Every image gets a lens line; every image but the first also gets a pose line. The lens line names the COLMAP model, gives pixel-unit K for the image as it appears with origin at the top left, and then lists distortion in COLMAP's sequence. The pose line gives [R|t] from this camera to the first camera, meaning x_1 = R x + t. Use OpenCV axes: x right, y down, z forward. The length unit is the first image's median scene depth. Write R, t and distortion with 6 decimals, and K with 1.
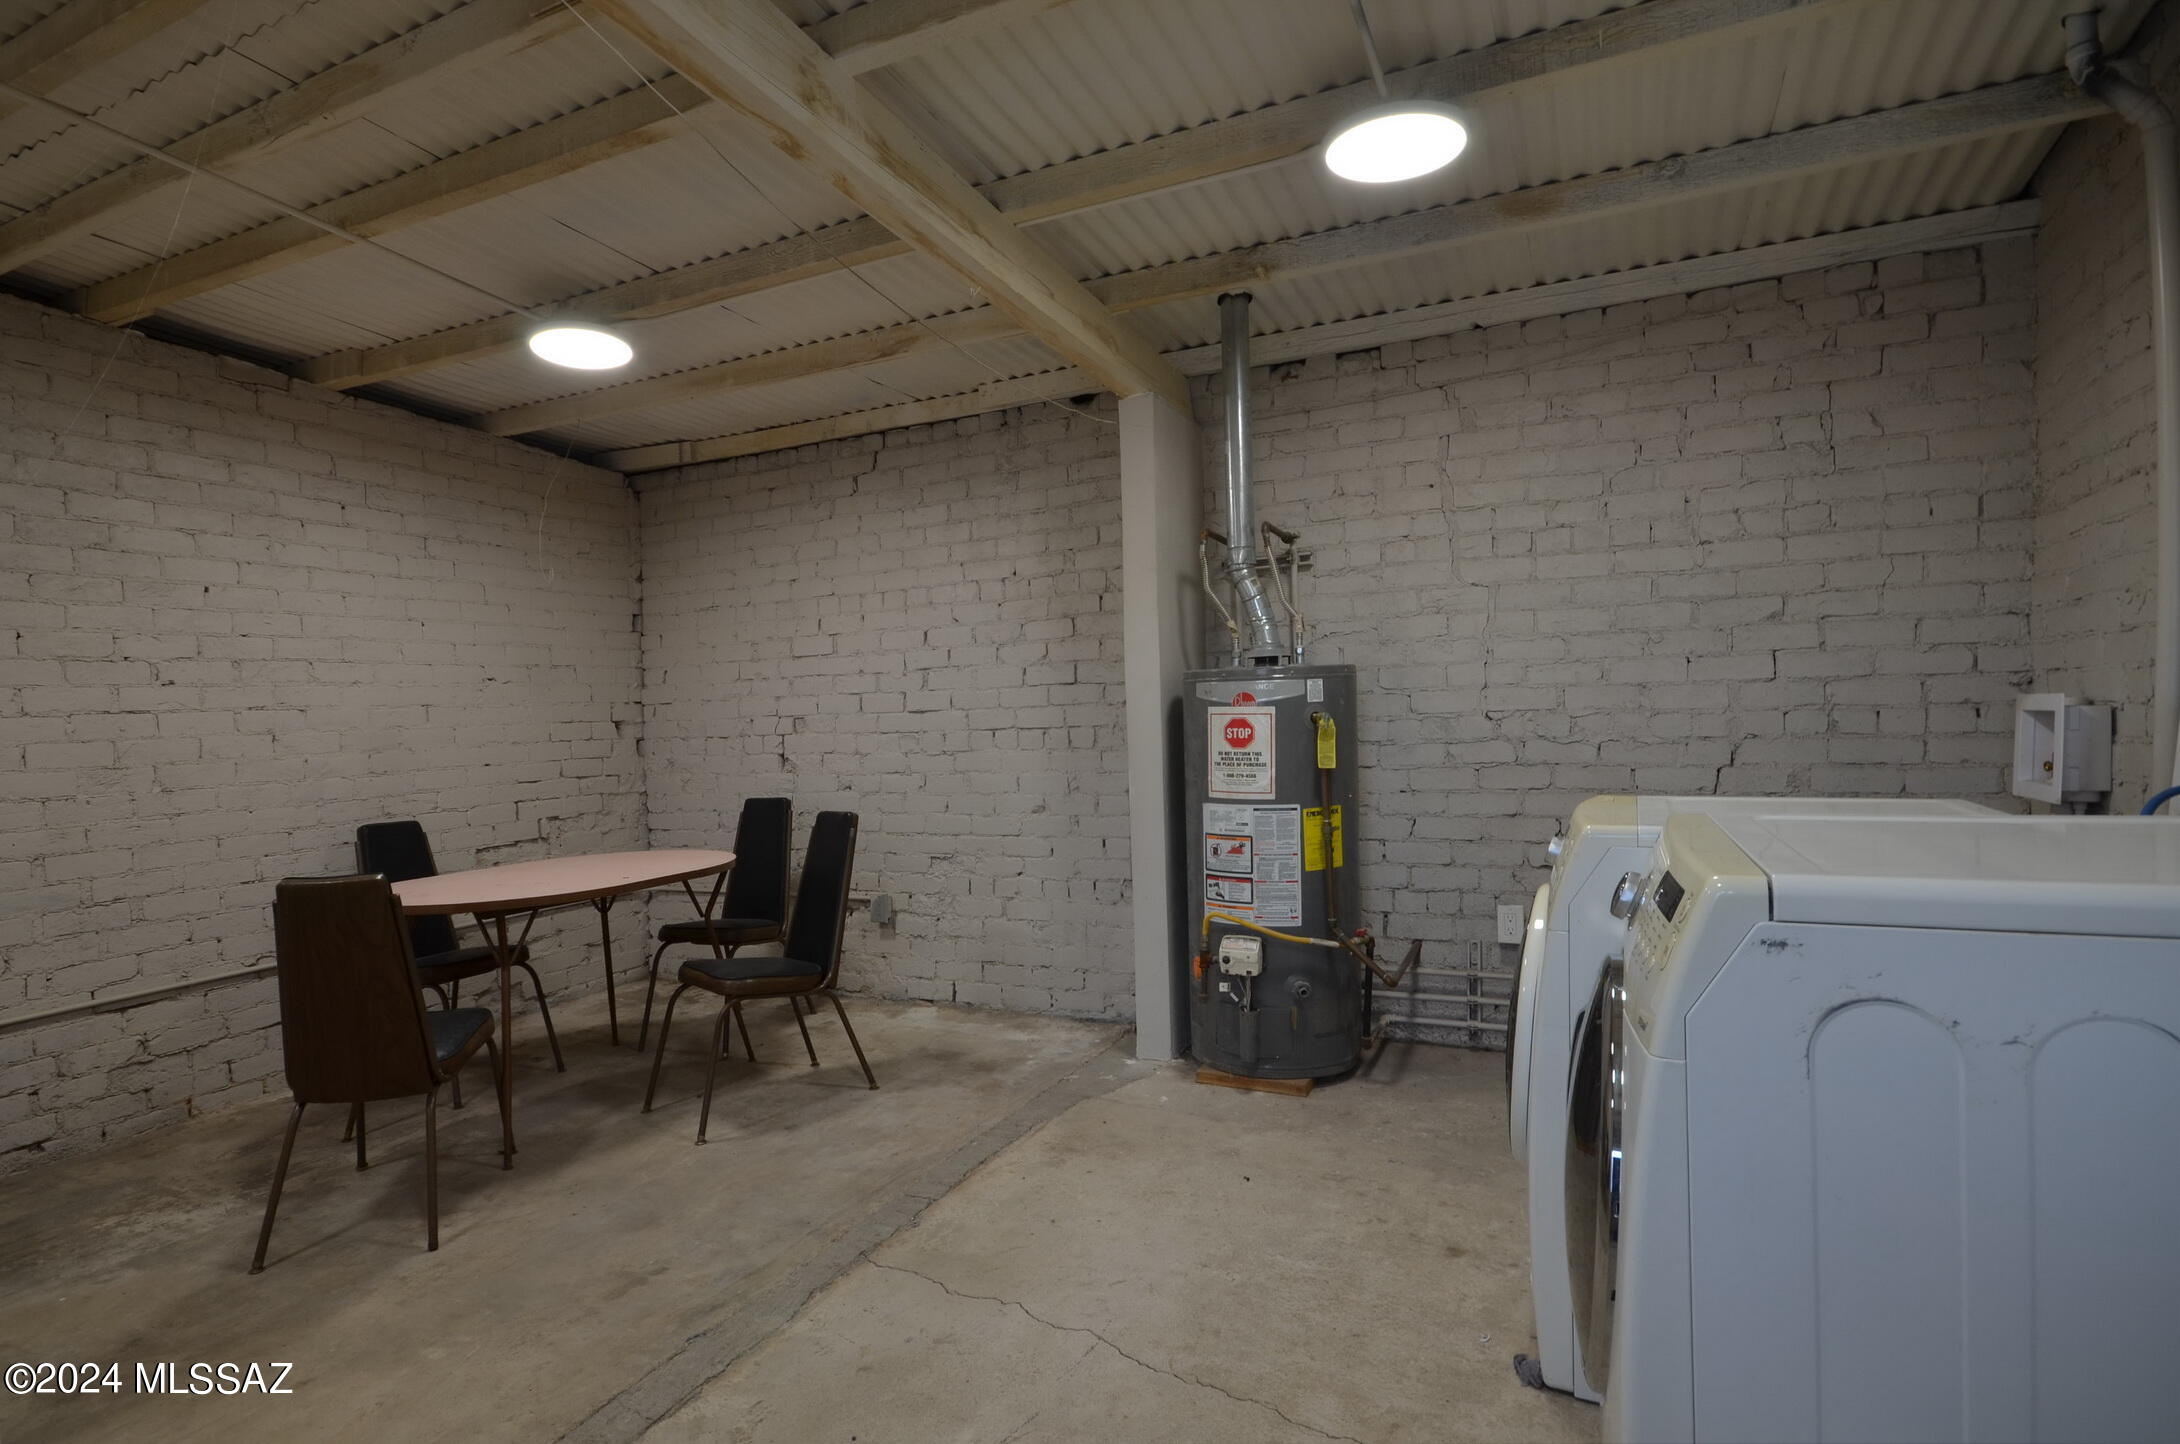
lens RADIAL K [[1081.5, 0, 1093.1], [0, 1081.5, 716.9], [0, 0, 1]] dist [0.004569, 0.000592]
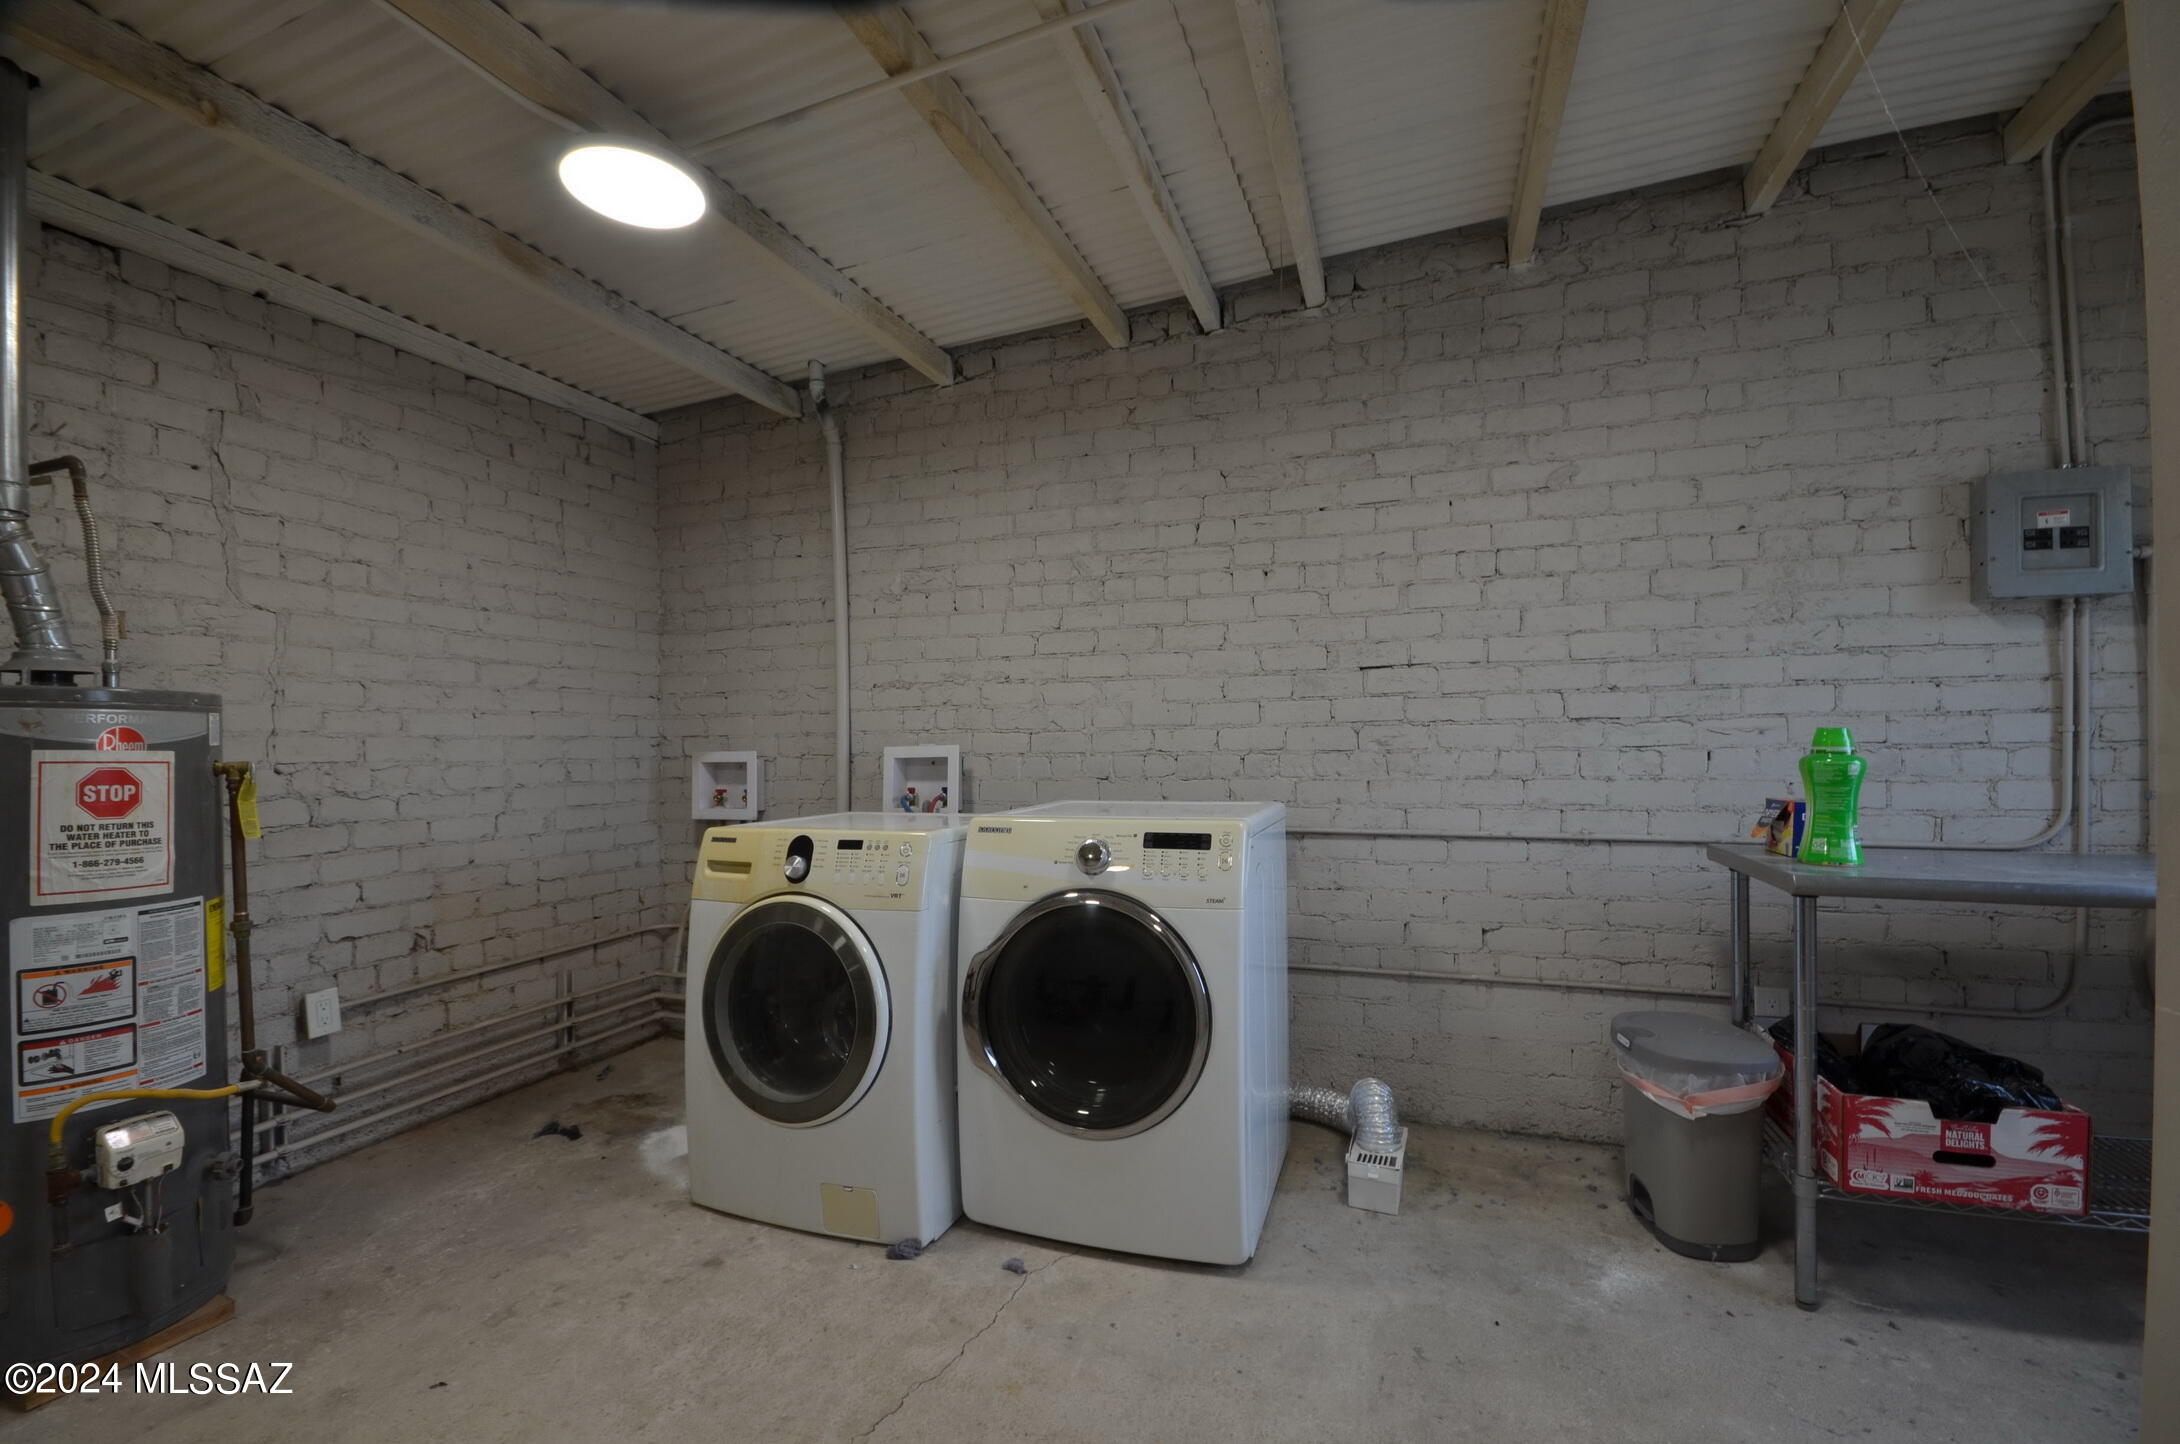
lens RADIAL K [[972.7, 0, 1089.3], [0, 972.7, 733.4], [0, 0, 1]] dist [-0.000854, -0.001419]
pose [[-0.074131, 0.039187, 0.996478, -0.453944], [0.017483, 0.999125, -0.037991, 0.011486], [-0.997095, 0.014605, -0.074751, 0.475231]]
